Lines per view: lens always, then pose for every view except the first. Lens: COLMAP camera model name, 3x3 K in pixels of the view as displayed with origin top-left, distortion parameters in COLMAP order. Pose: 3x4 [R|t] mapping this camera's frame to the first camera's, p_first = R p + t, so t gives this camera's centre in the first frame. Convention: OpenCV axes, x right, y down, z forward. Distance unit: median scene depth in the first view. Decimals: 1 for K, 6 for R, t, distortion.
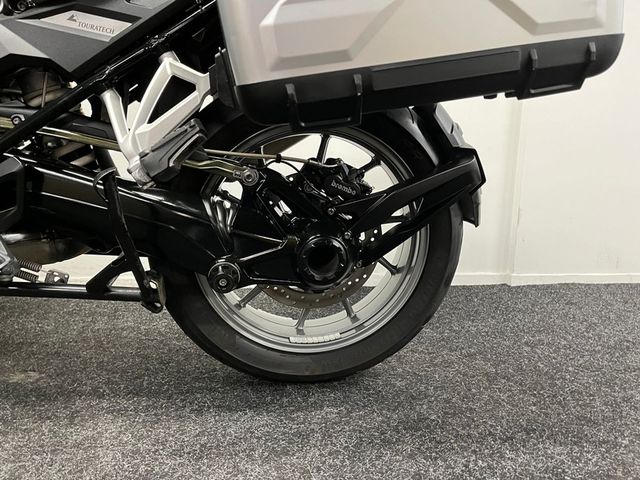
lens RADIAL K [[484.7, 0, 324.1], [0, 484.7, 244.4], [0, 0, 1]] dist [0.055244, -0.067088]
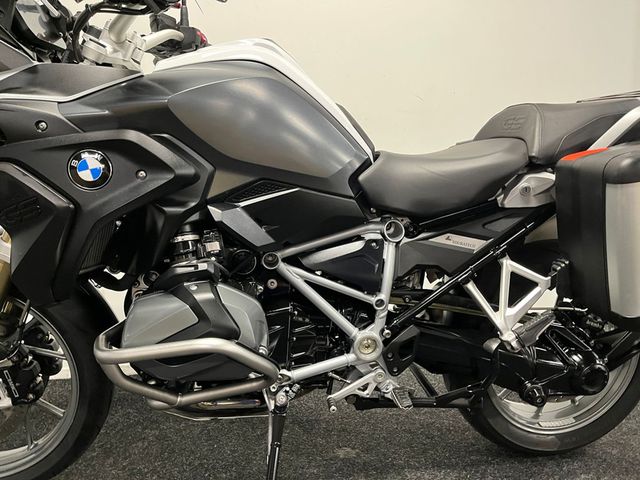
lens RADIAL K [[484.7, 0, 322.1], [0, 484.7, 234.5], [0, 0, 1]] dist [0.055244, -0.067088]
pose [[0.999507, -0.026394, -0.017023, -0.897205], [0.025615, 0.998682, -0.044487, -0.412261], [0.018175, 0.044029, 0.998865, -0.597368]]
